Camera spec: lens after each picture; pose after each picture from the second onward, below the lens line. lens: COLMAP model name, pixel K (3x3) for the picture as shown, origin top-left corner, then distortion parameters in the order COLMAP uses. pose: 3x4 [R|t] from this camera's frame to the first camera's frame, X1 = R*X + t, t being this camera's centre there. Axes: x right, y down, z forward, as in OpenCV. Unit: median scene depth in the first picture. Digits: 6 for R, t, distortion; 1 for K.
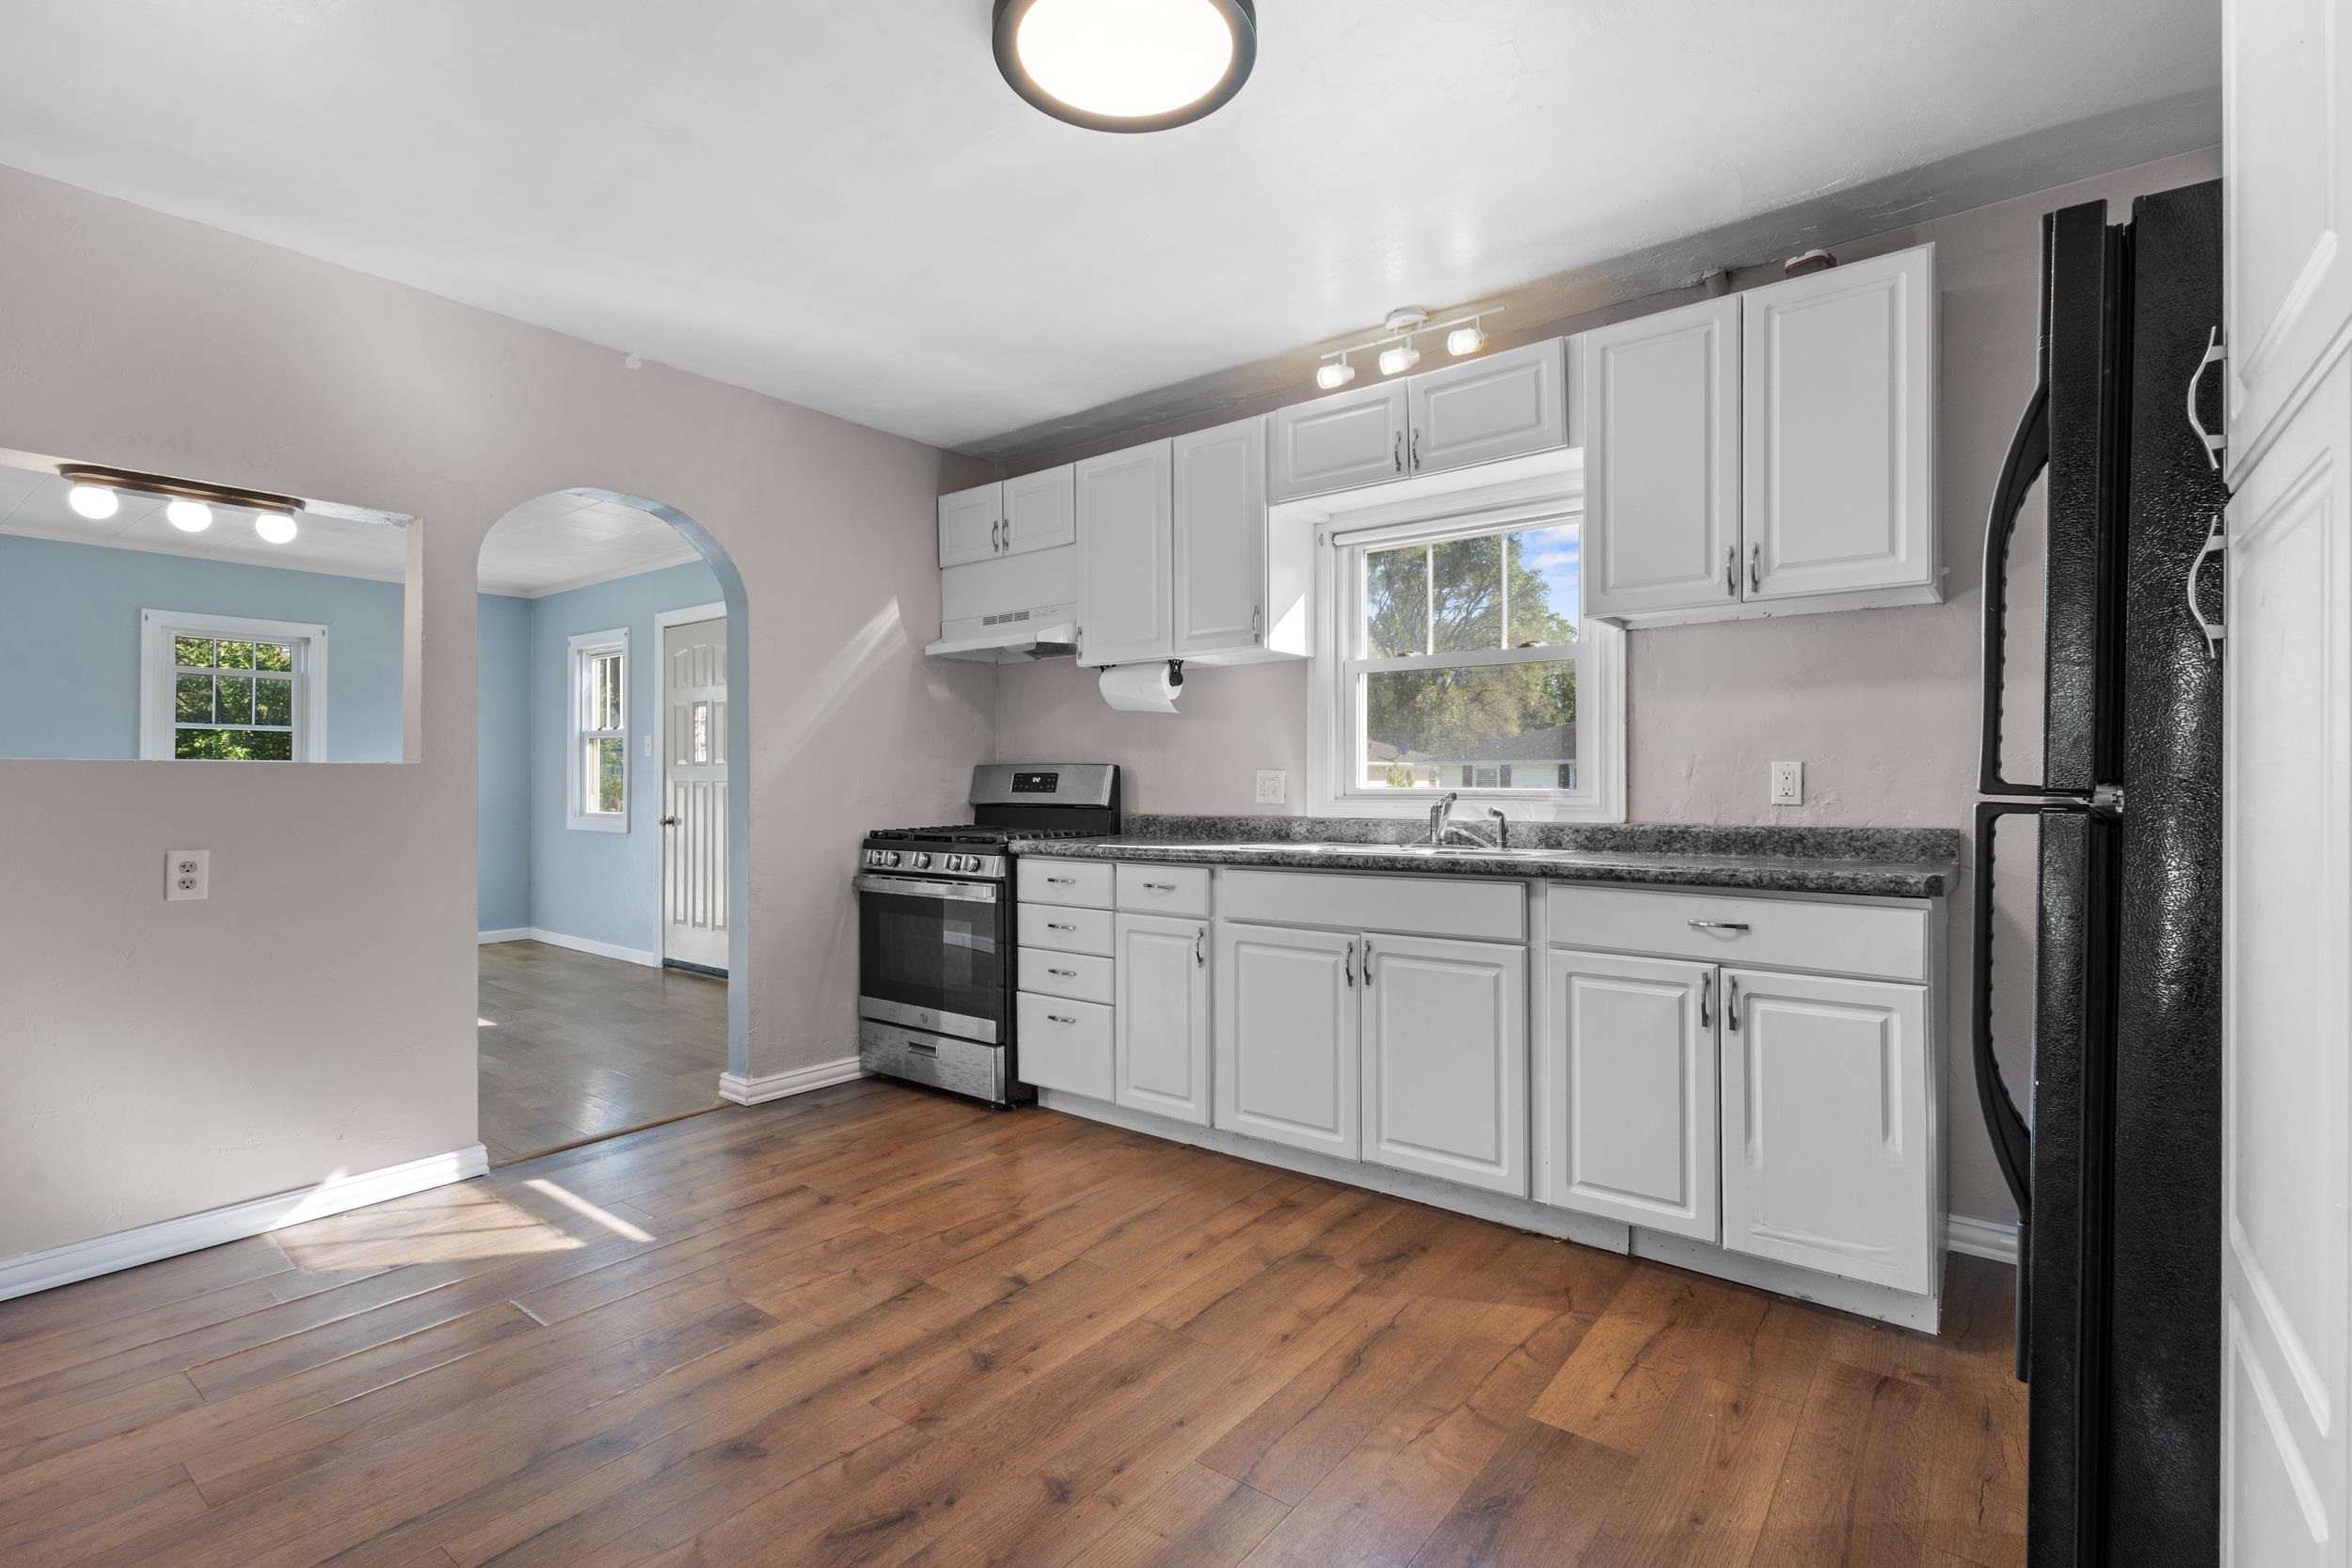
lens RADIAL K [[1083.0, 0, 1173.1], [0, 1083.0, 776.0], [0, 0, 1]] dist [0.008166, -0.000082]
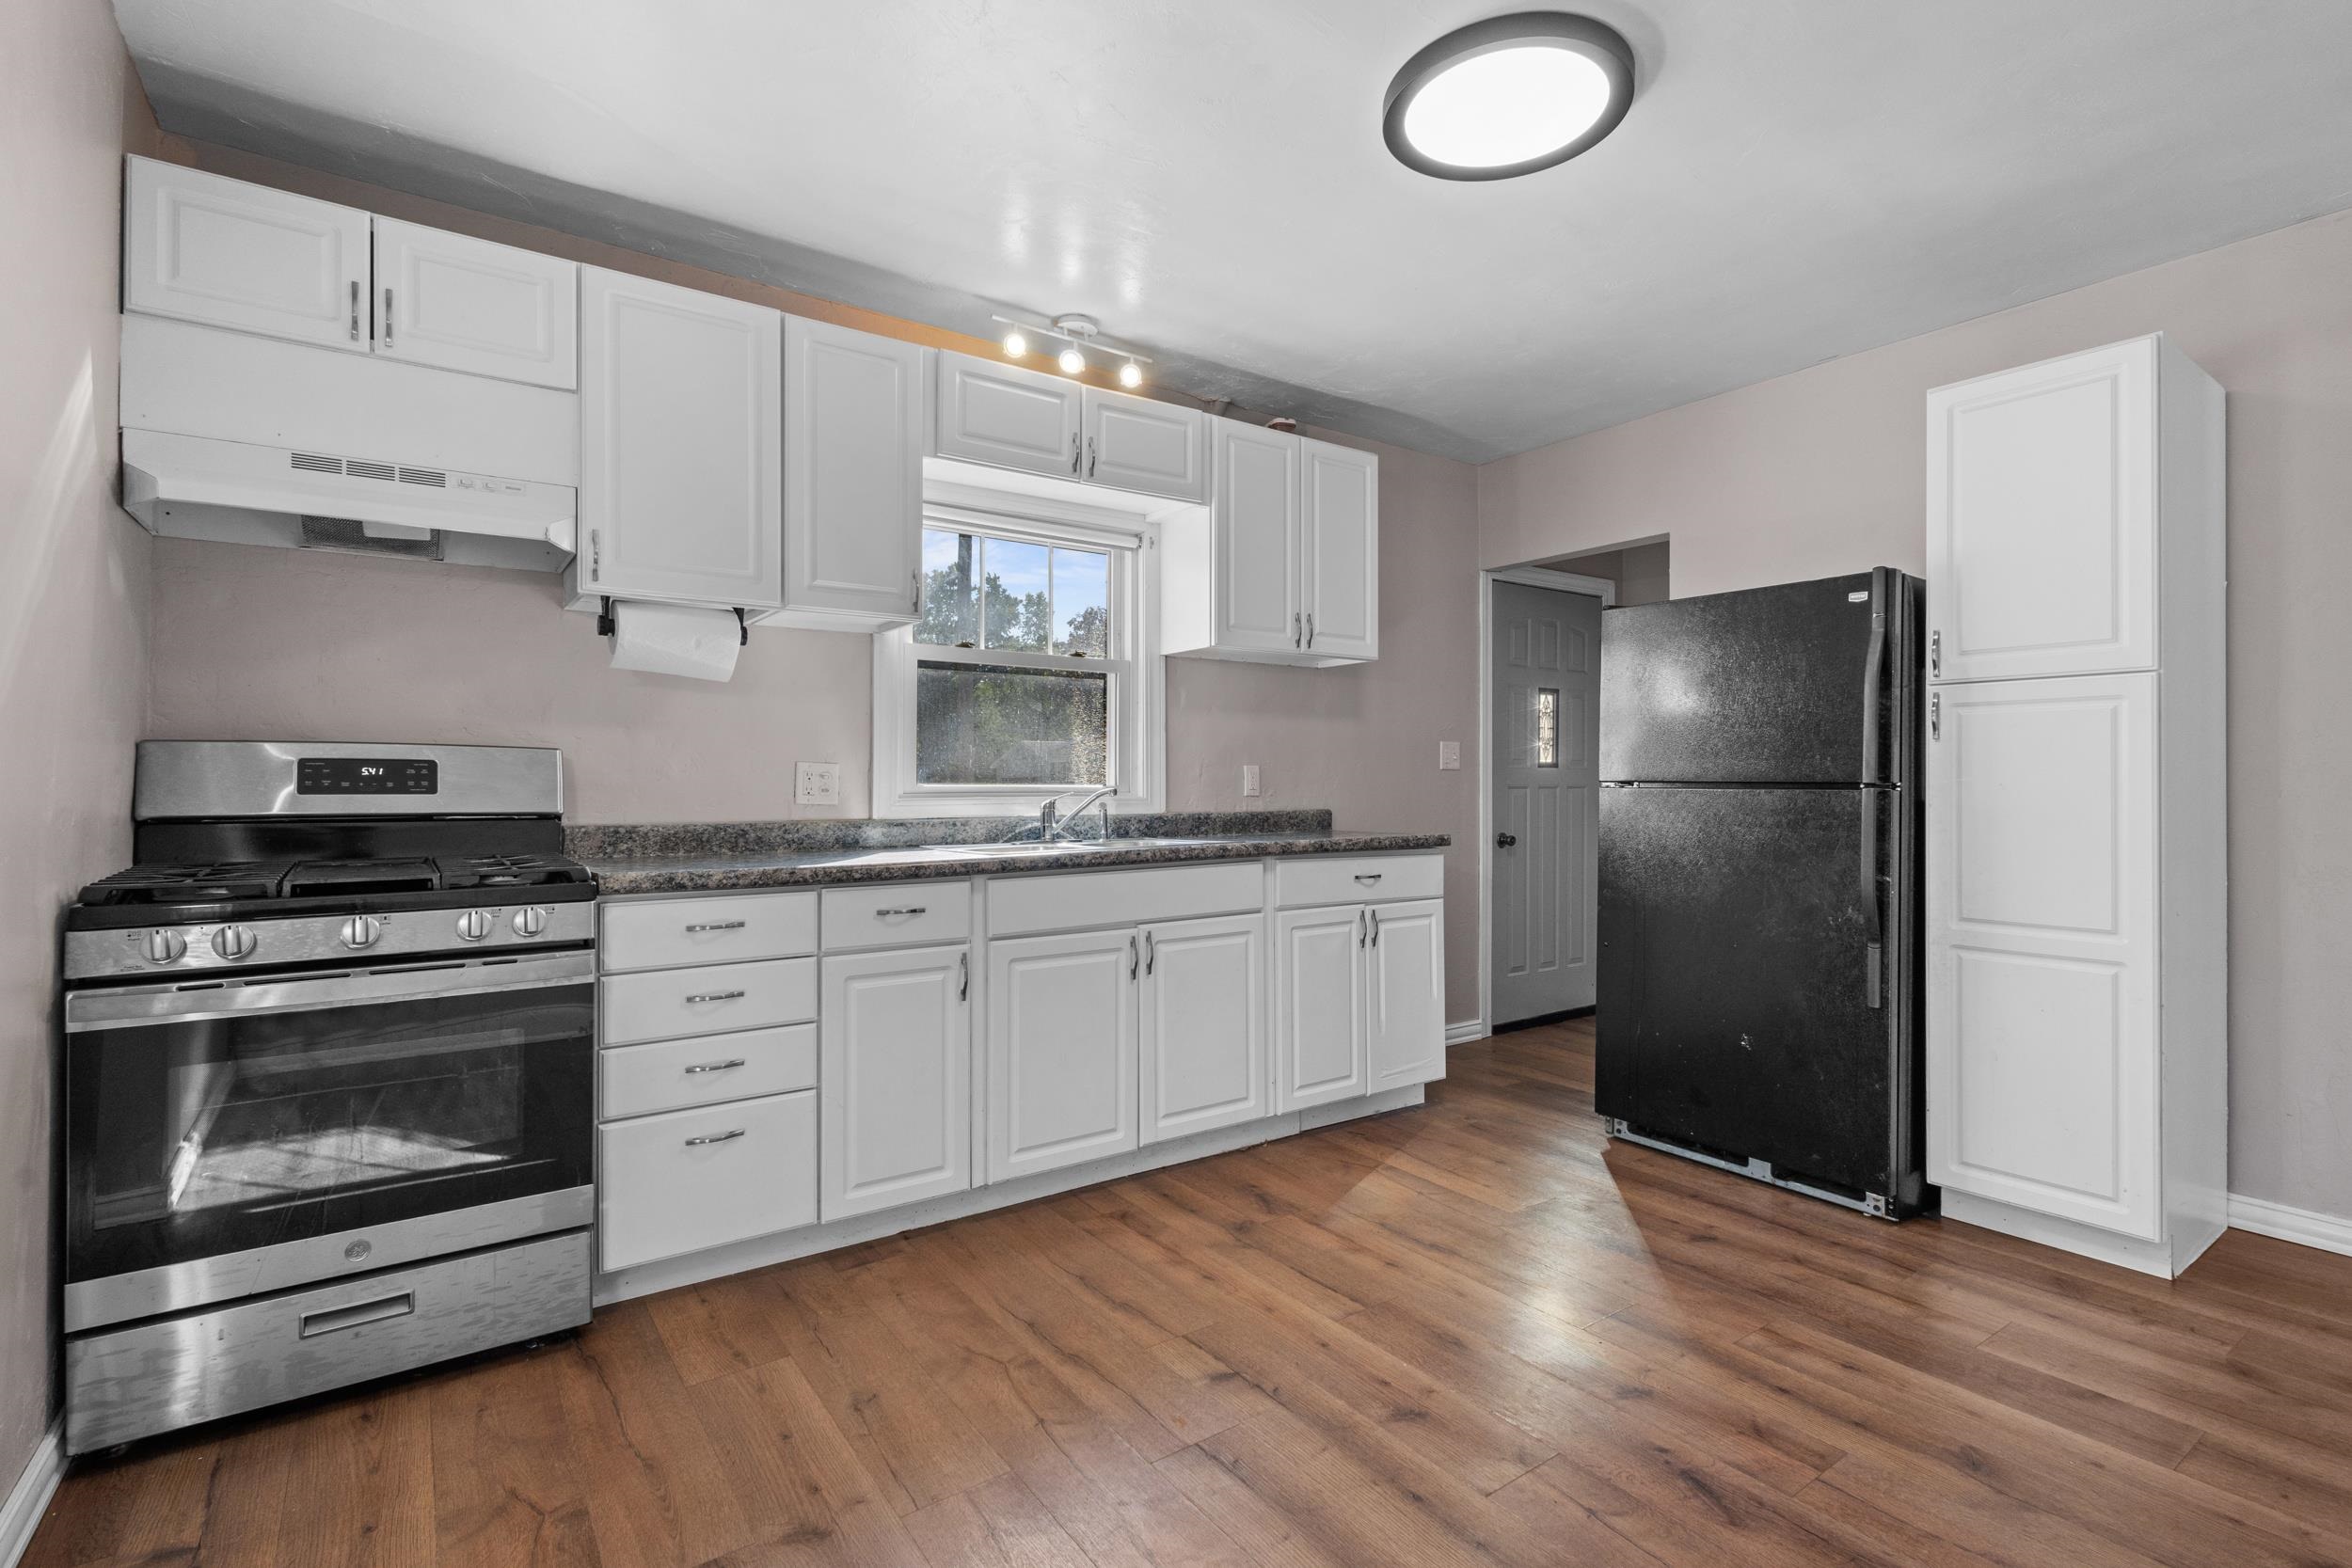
lens RADIAL K [[1083.0, 0, 1173.1], [0, 1083.0, 776.0], [0, 0, 1]] dist [0.008166, -0.000082]
pose [[0.296771, 0.006457, 0.954927, -0.770013], [-0.008116, 0.999958, -0.004239, 0.006811], [-0.954914, -0.006492, 0.296811, 0.641650]]
